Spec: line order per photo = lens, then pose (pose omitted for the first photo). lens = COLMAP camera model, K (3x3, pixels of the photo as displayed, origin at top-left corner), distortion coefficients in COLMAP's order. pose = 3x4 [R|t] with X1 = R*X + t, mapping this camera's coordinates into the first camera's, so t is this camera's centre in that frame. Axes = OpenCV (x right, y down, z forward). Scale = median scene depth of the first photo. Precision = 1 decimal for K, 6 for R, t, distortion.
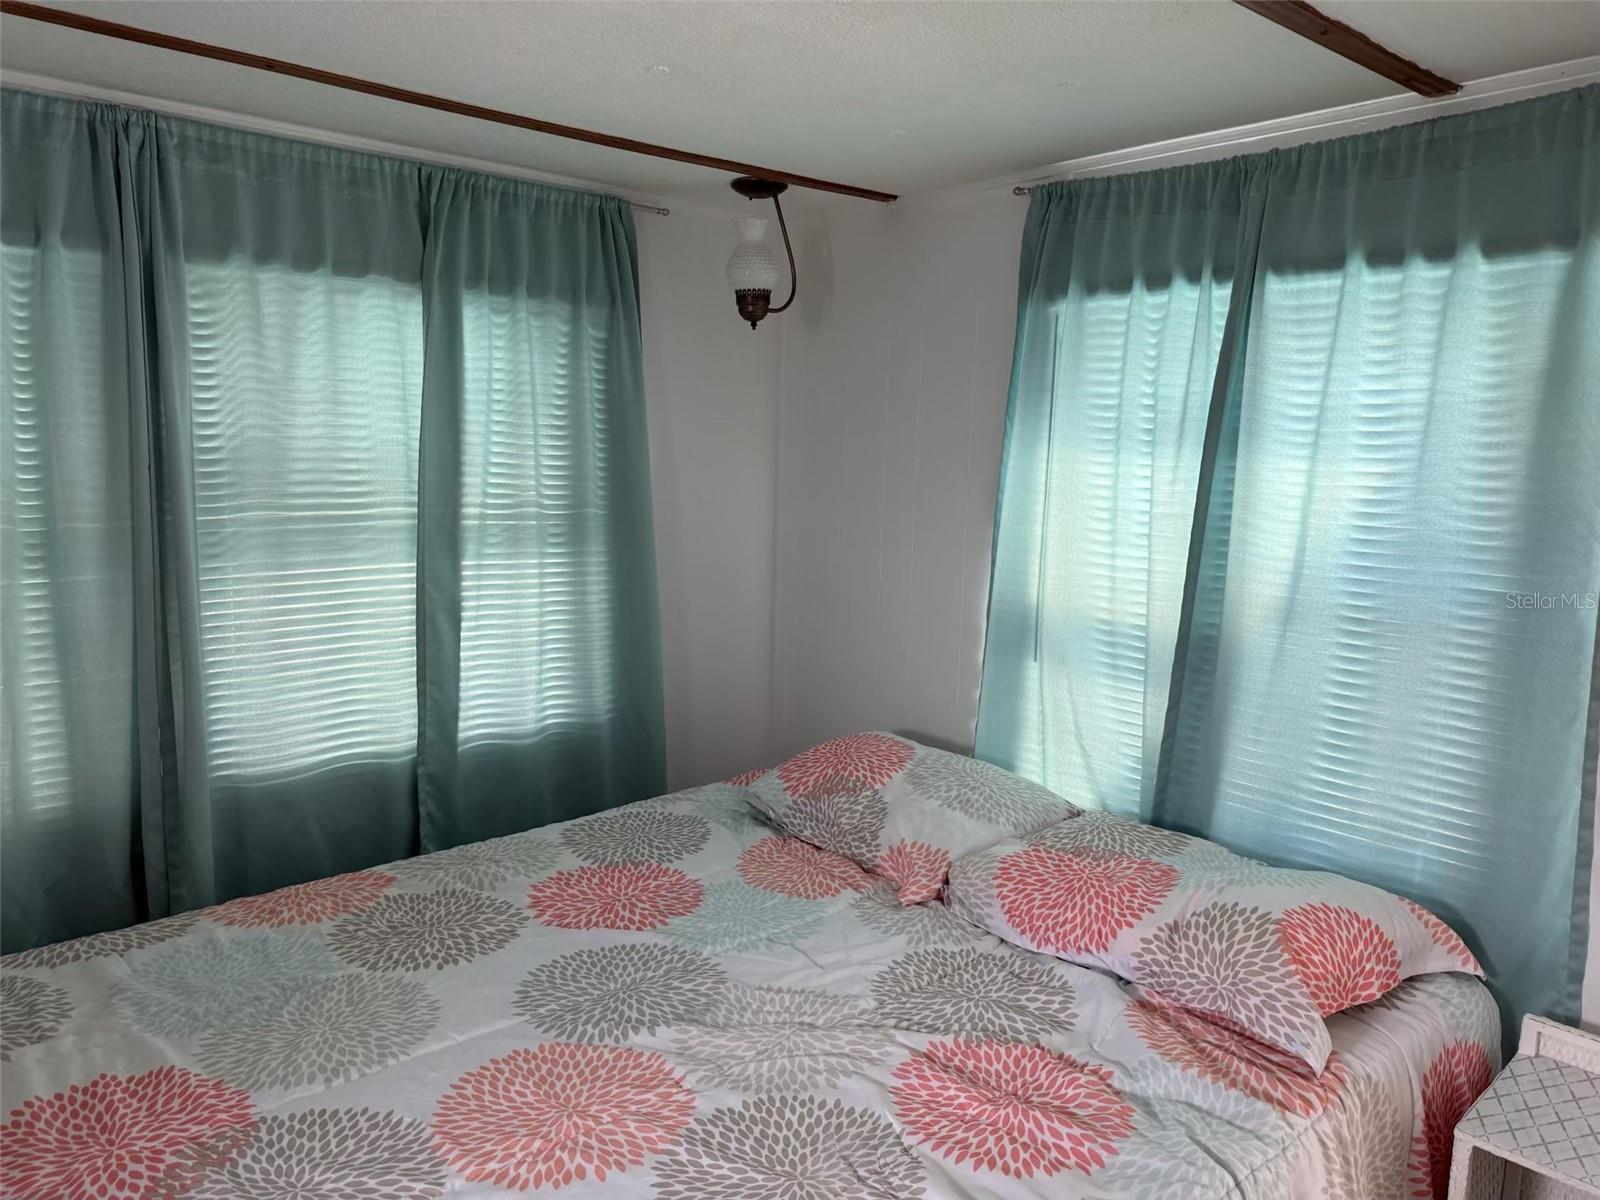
lens RADIAL K [[1126.2, 0, 804.8], [0, 1126.2, 606.7], [0, 0, 1]] dist [0.046060, -0.046515]
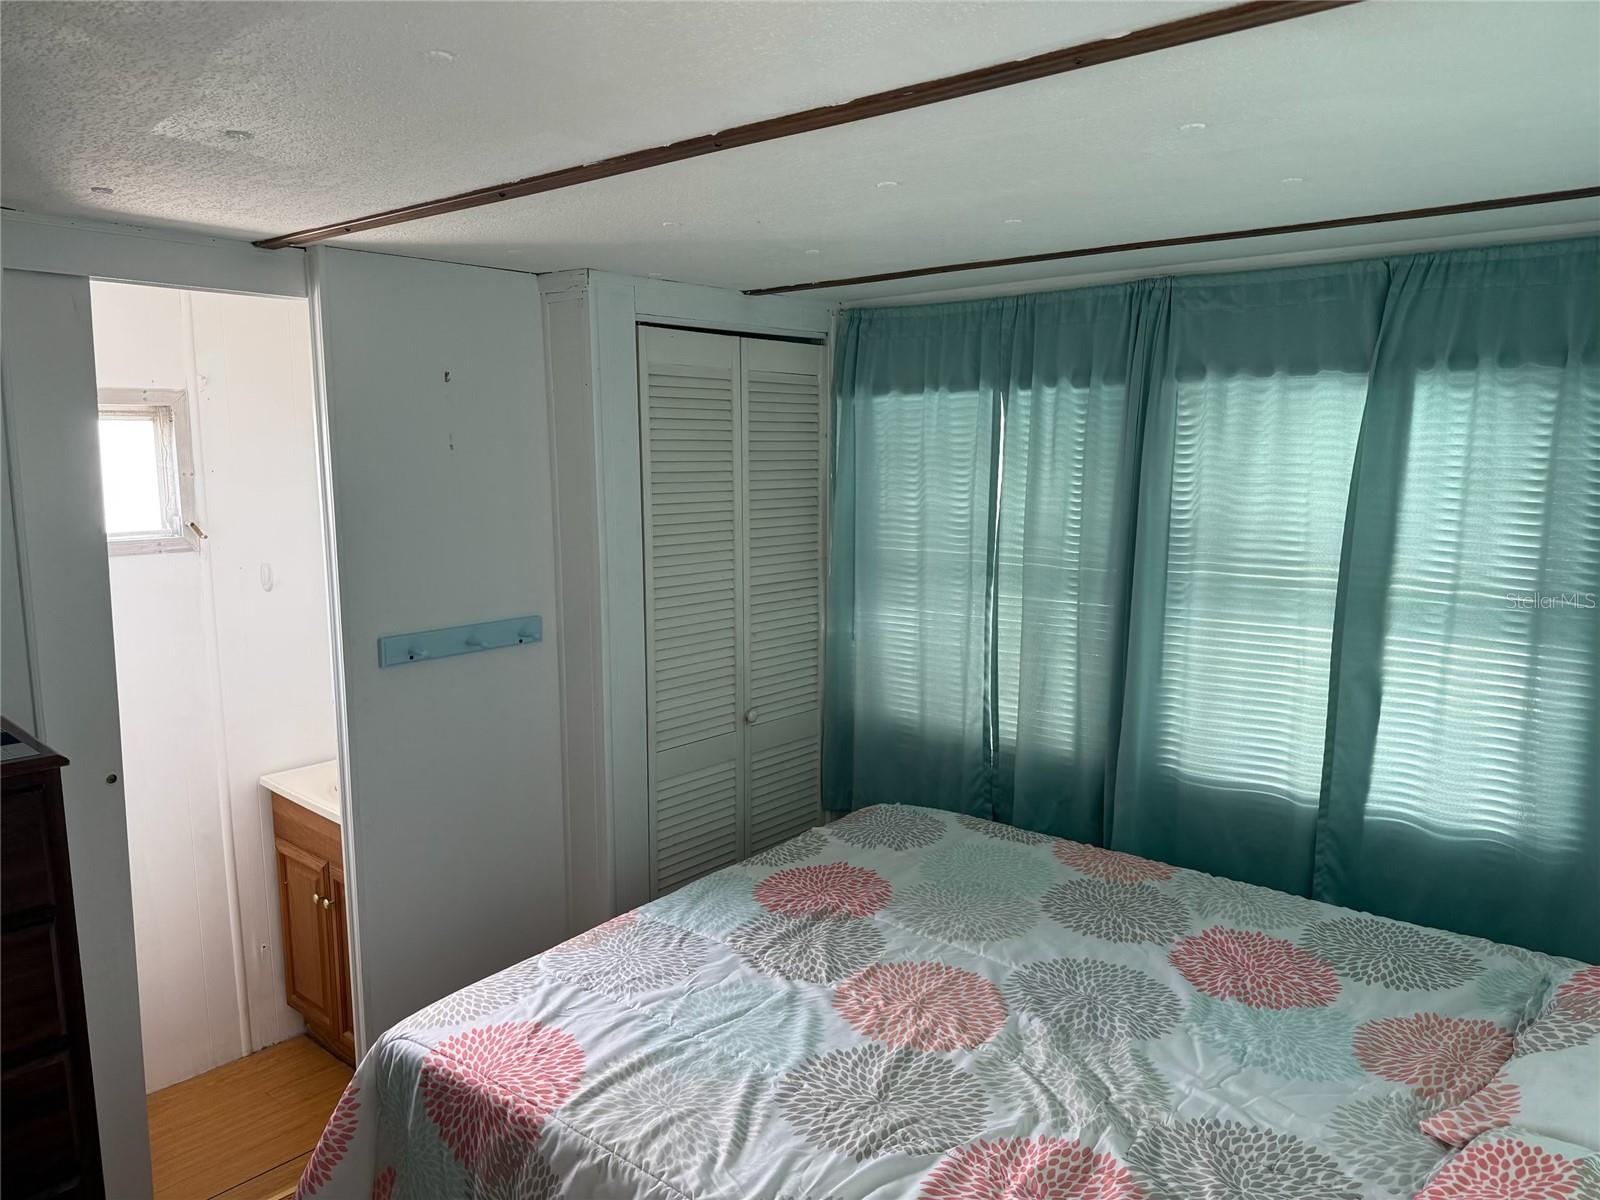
lens RADIAL K [[1126.2, 0, 801.8], [0, 1126.2, 603.3], [0, 0, 1]] dist [0.046060, -0.046515]
pose [[0.136310, 0.116582, -0.983783, 0.694978], [-0.141052, 0.985218, 0.097208, -0.104980], [0.980573, 0.125514, 0.150739, 0.365279]]
